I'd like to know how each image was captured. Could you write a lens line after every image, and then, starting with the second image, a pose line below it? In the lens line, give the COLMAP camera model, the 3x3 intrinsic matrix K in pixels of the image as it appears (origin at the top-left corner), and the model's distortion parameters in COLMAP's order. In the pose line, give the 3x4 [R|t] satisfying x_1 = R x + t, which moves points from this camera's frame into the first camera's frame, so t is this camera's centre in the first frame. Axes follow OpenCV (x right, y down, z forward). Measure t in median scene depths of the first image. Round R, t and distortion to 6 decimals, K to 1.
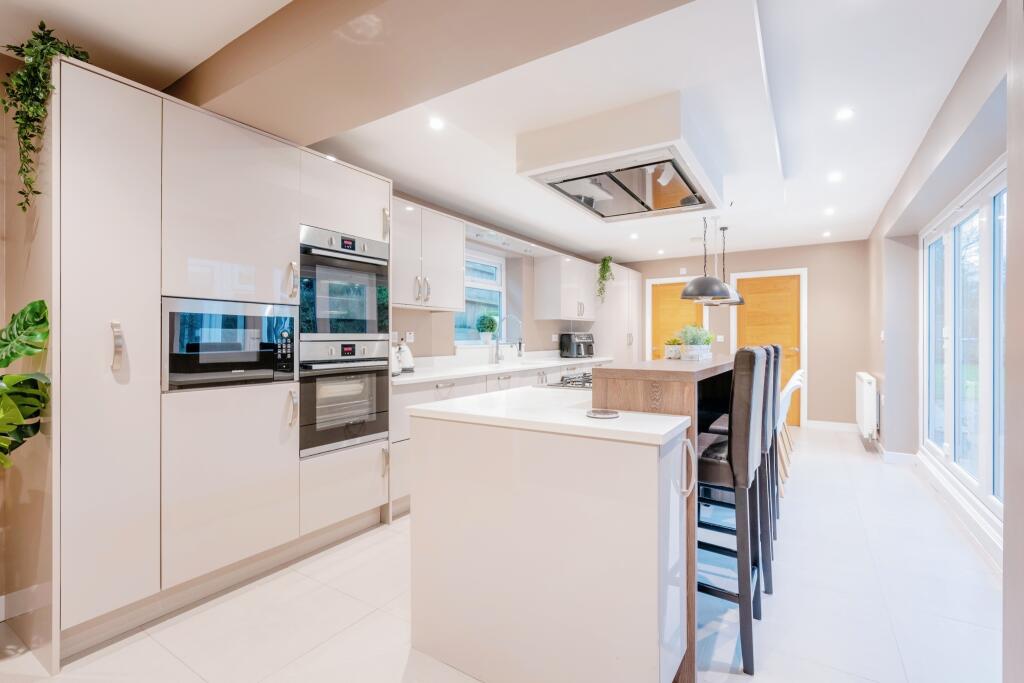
lens RADIAL K [[464.9, 0, 497.7], [0, 464.9, 337.2], [0, 0, 1]] dist [0.000001, 0.000060]
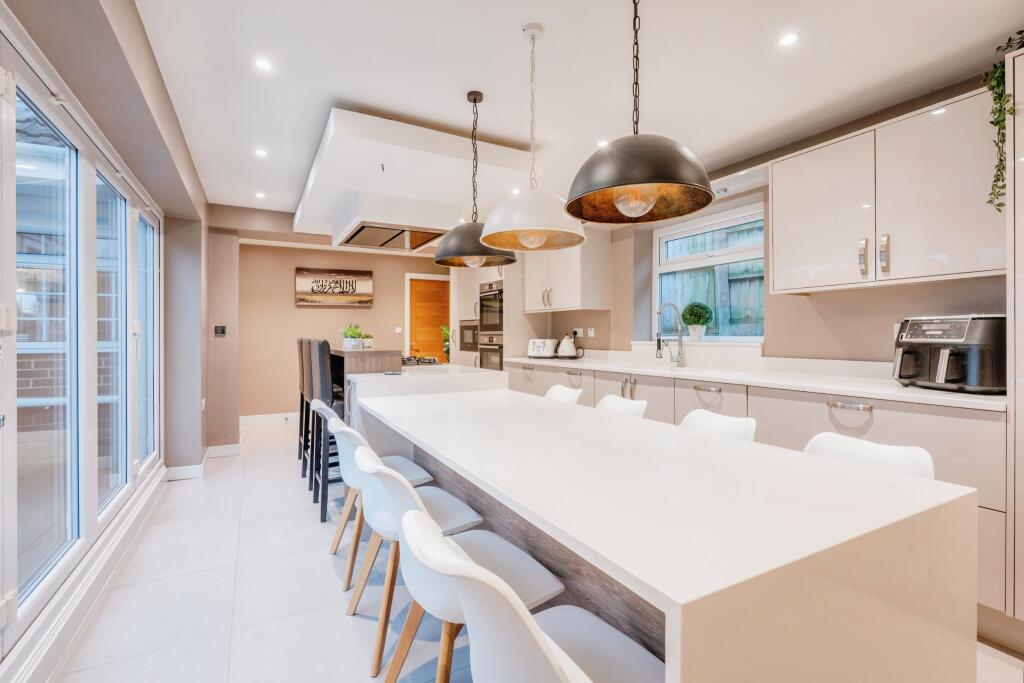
lens RADIAL K [[464.9, 0, 497.7], [0, 464.9, 337.2], [0, 0, 1]] dist [0.000001, 0.000060]
pose [[-0.482680, 0.006455, -0.875773, 1.360769], [0.000934, 0.999976, 0.006855, 0.003086], [0.875796, 0.002491, -0.482675, 1.920021]]
